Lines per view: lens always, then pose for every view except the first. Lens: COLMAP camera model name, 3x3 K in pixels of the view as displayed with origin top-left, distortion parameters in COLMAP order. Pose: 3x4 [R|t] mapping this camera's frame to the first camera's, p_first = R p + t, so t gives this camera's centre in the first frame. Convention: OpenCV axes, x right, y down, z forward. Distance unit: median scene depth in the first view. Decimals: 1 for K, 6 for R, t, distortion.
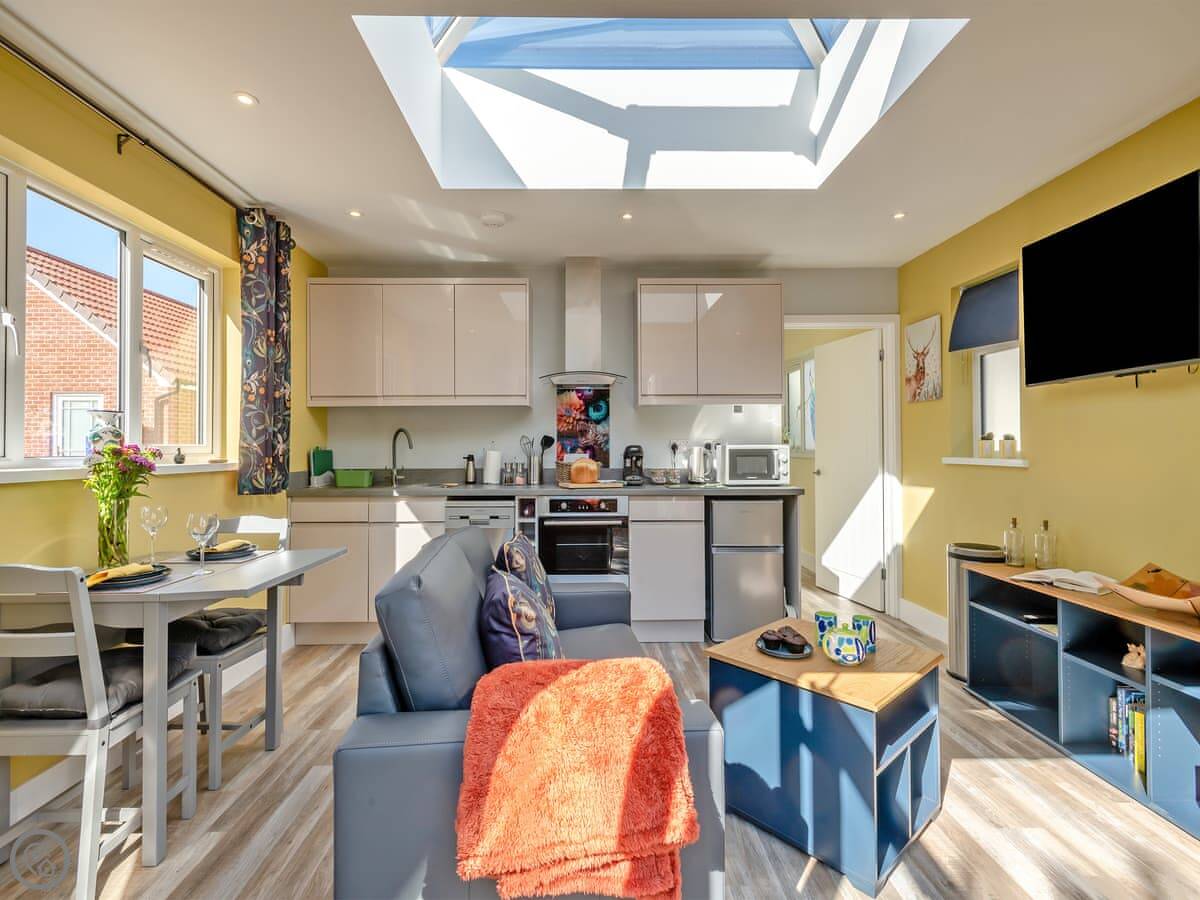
lens RADIAL K [[564.5, 0, 593.3], [0, 564.5, 439.2], [0, 0, 1]] dist [0.003552, 0.000536]
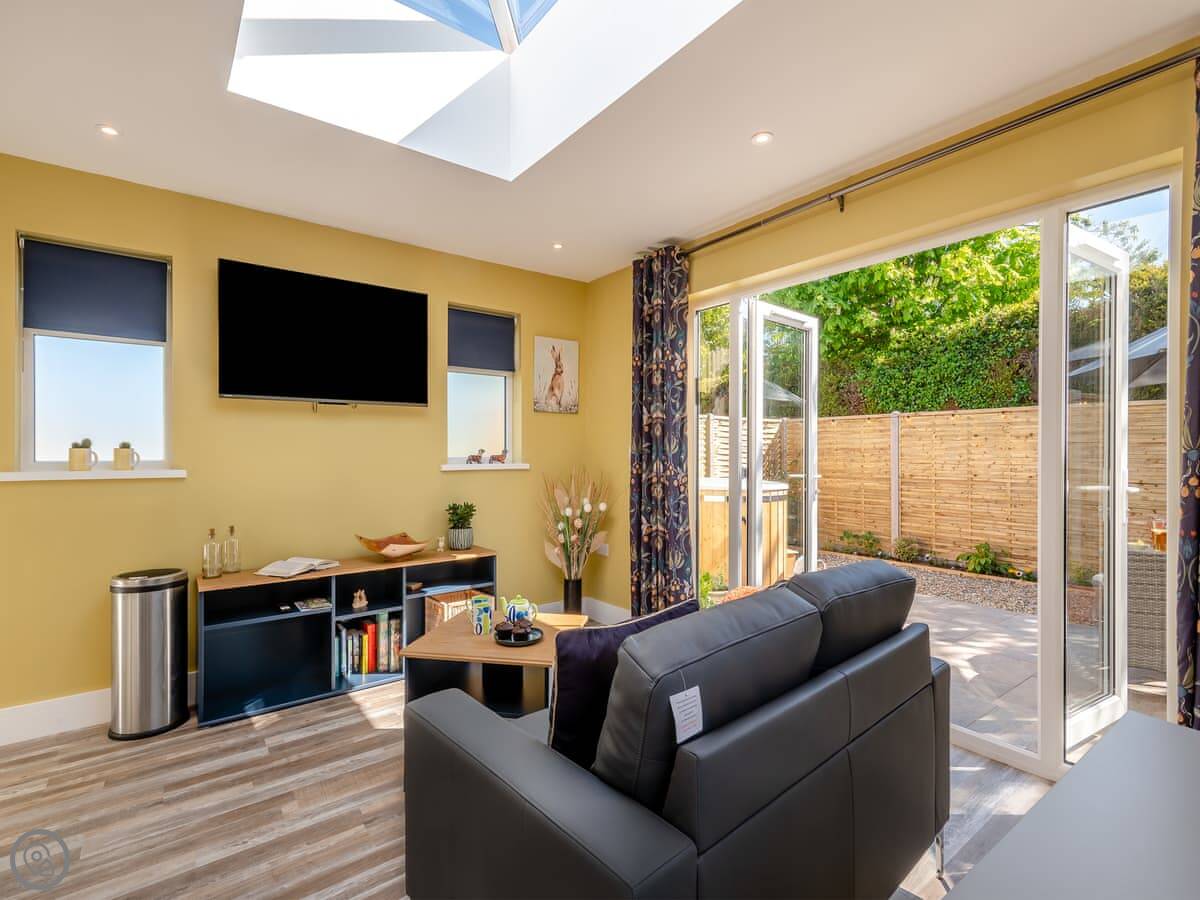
lens RADIAL K [[563.1, 0, 600.0], [0, 563.1, 450.0], [0, 0, 1]] dist [0.003579, -0.000612]
pose [[-0.594459, 0.005690, 0.804106, -0.343355], [-0.010405, 0.999837, -0.014768, 0.007639], [-0.804059, -0.017145, -0.594303, 0.804076]]
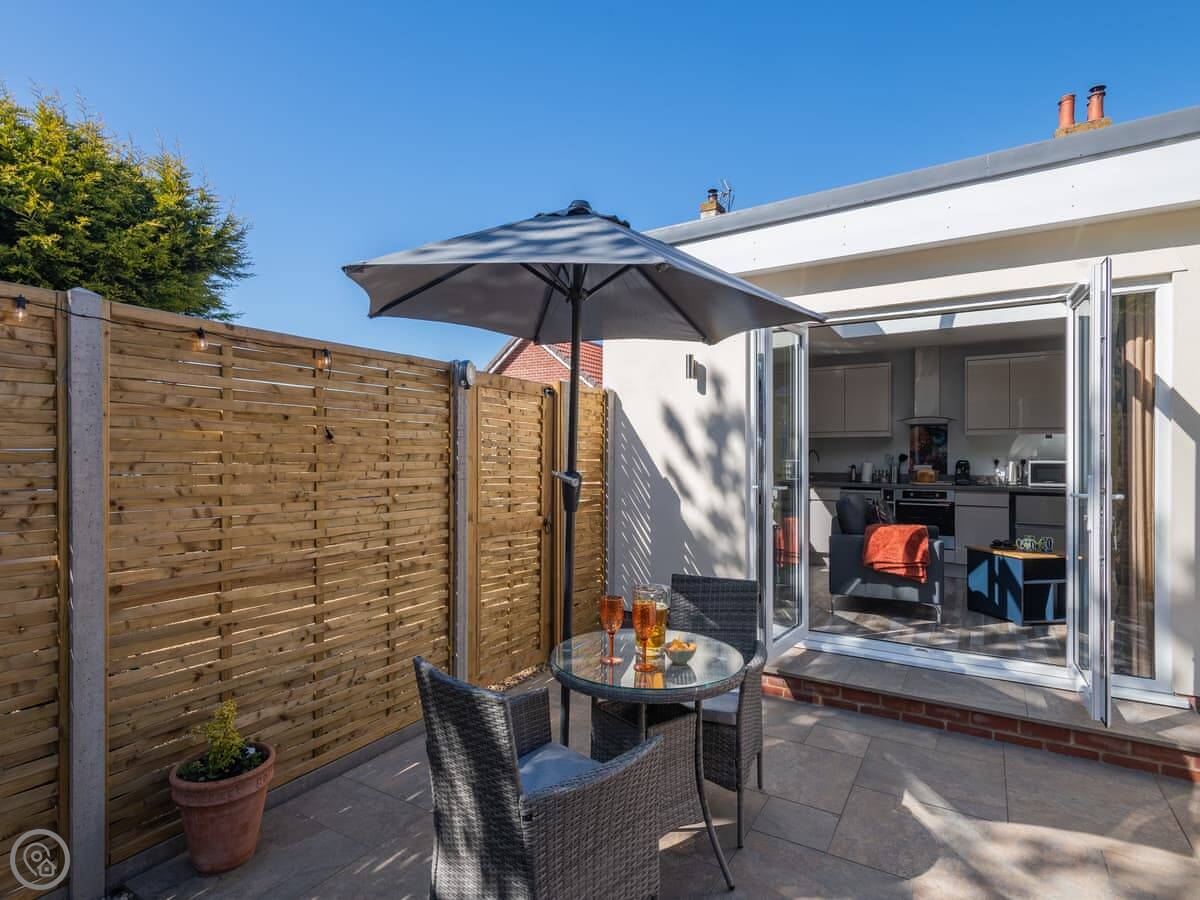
lens RADIAL K [[626.9, 0, 592.7], [0, 626.9, 459.5], [0, 0, 1]] dist [-0.001879, -0.001916]
pose [[0.837663, 0.008081, -0.546127, 0.170641], [0.000430, 0.999880, 0.015455, -0.020016], [0.546187, -0.013181, 0.837560, -1.104609]]
